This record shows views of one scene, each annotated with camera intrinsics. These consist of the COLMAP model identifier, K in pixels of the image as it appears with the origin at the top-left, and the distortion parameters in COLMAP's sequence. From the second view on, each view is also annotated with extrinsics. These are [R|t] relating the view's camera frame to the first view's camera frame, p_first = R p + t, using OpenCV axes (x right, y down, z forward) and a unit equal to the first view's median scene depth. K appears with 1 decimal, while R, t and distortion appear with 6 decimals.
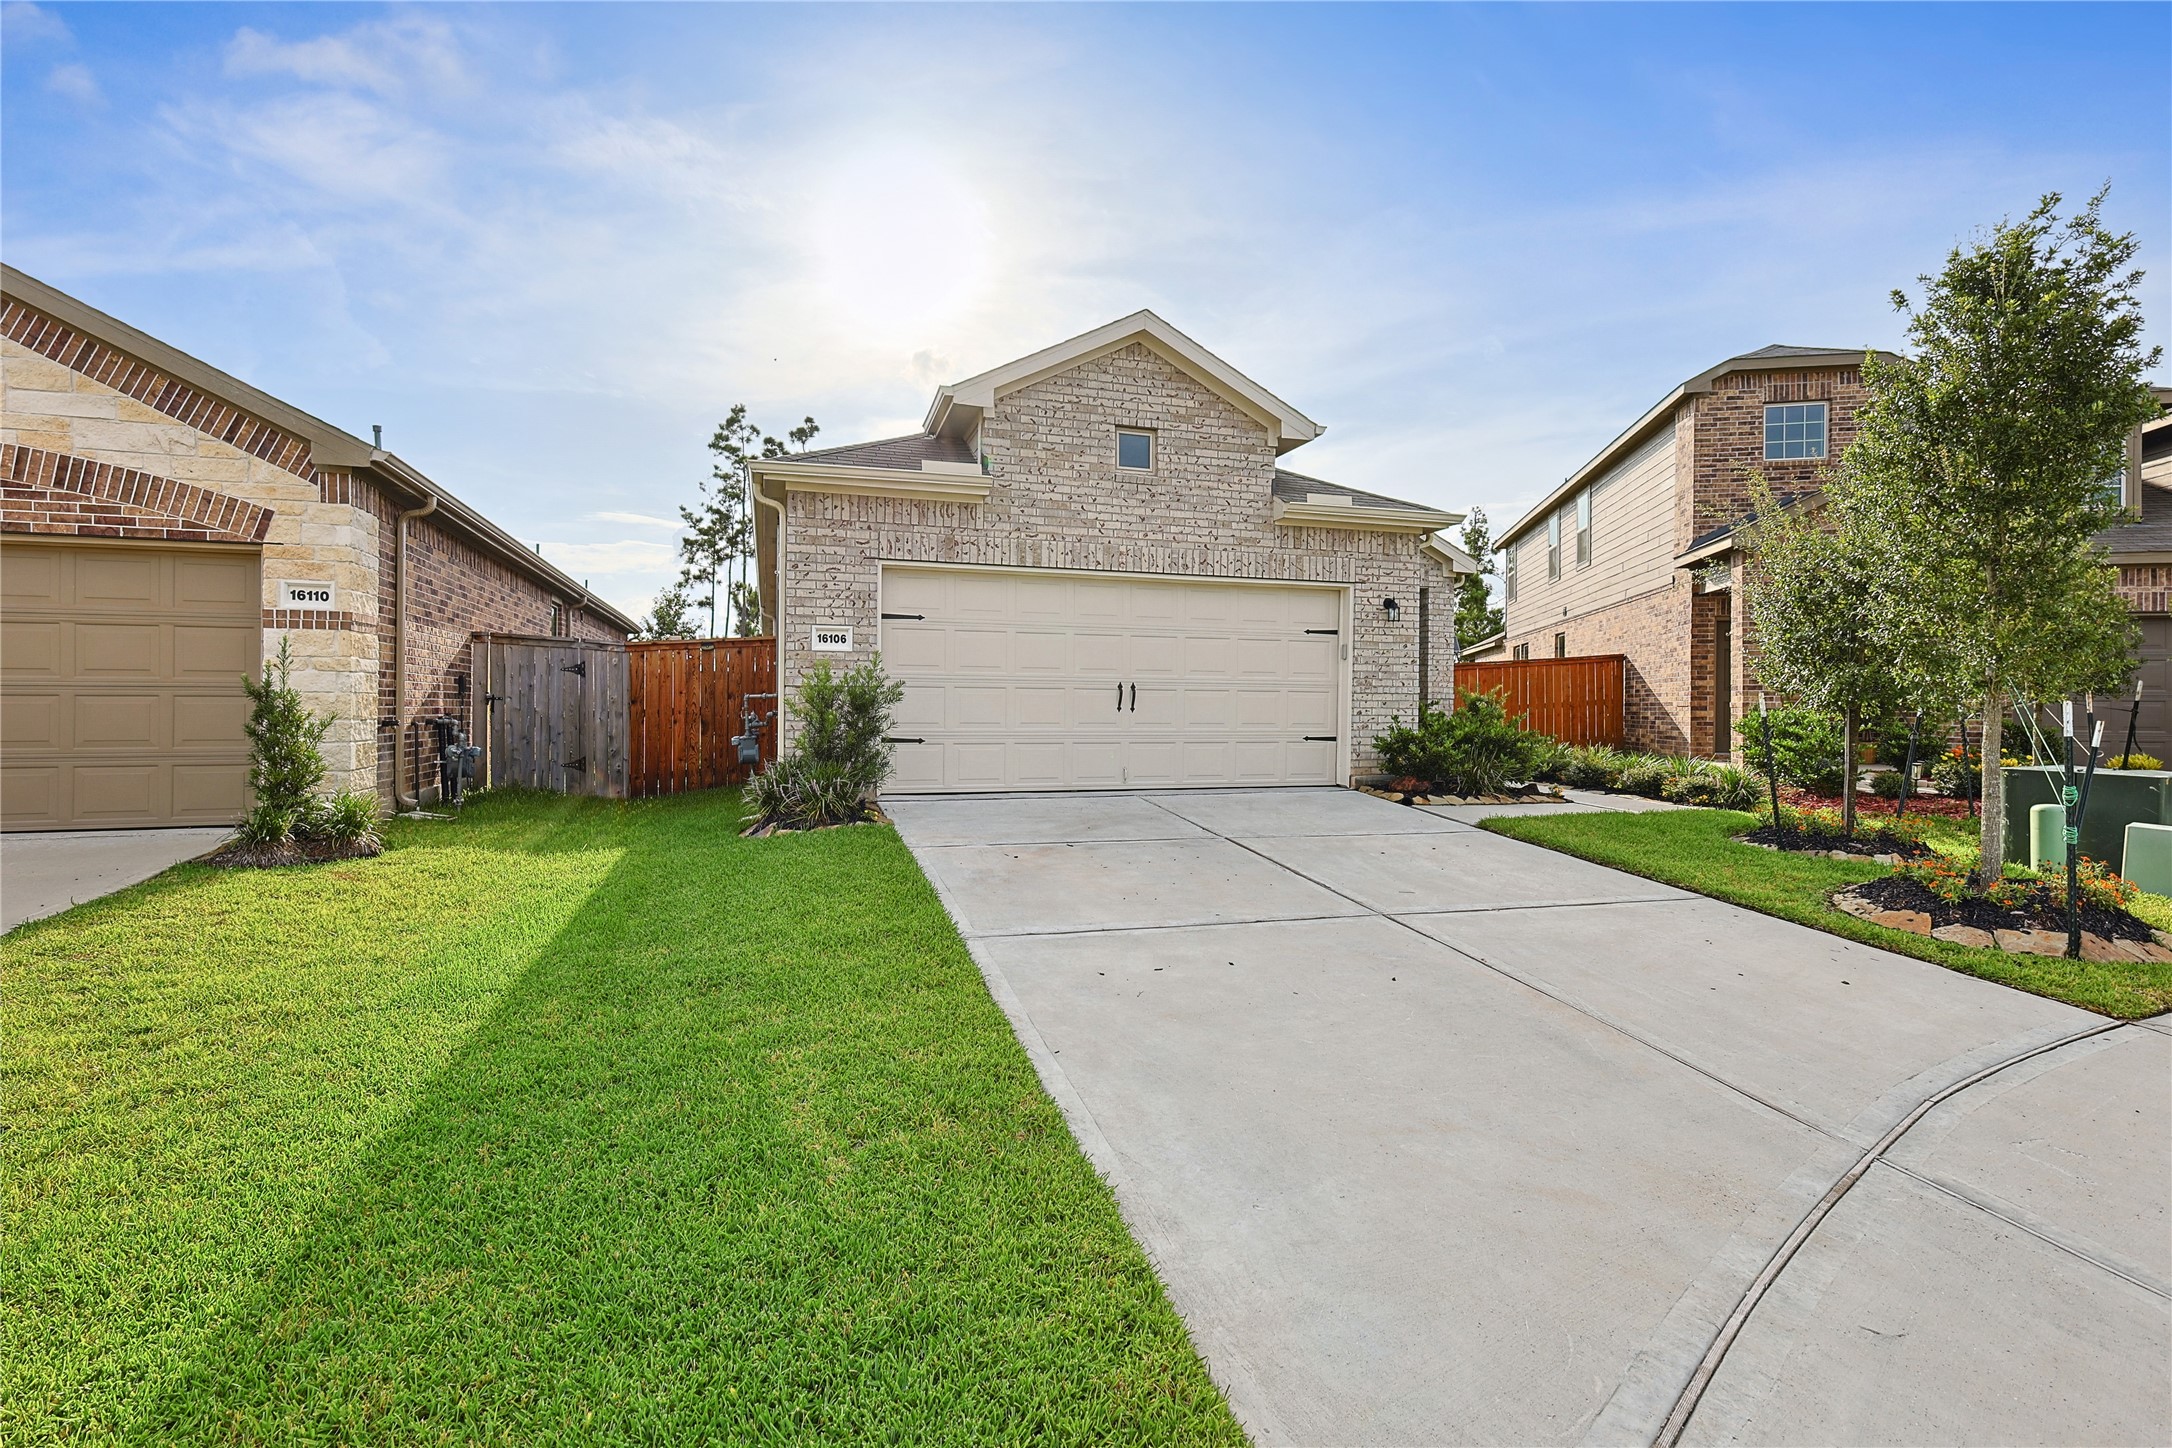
lens RADIAL K [[1005.9, 0, 1084.6], [0, 1005.9, 716.8], [0, 0, 1]] dist [-0.000197, 0.000536]
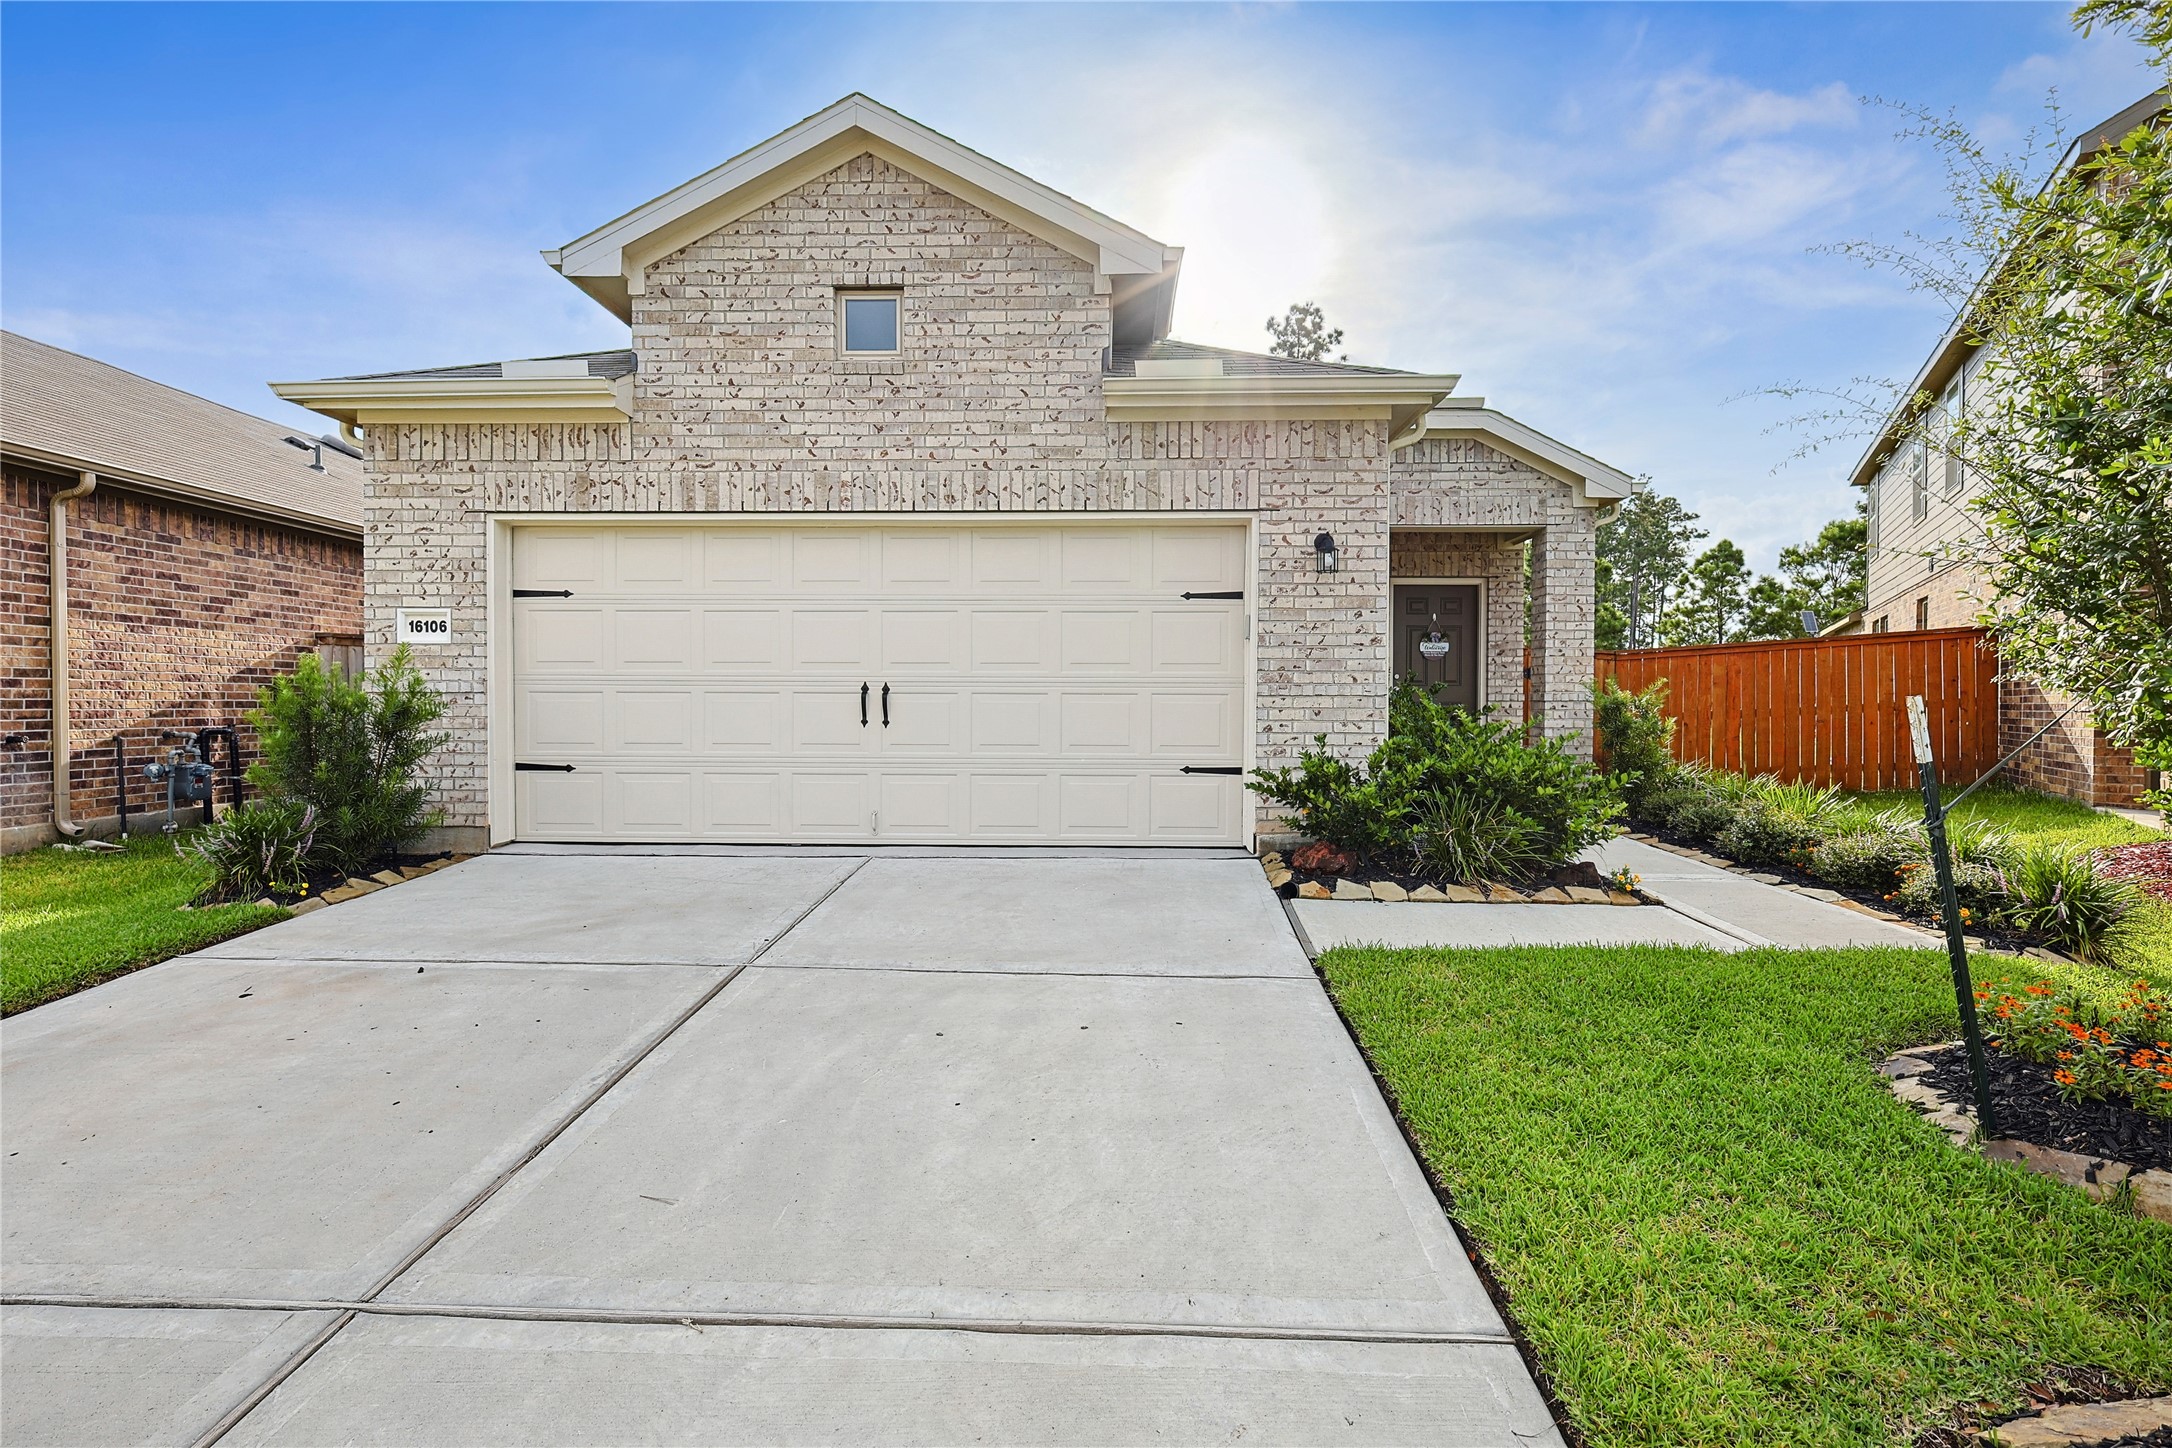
lens RADIAL K [[1005.9, 0, 1084.6], [0, 1005.9, 723.2], [0, 0, 1]] dist [-0.000197, 0.000536]
pose [[0.943612, 0.003287, -0.331036, 0.390672], [-0.000387, 0.999961, 0.008826, -0.013269], [0.331052, -0.008200, 0.943577, 0.427877]]
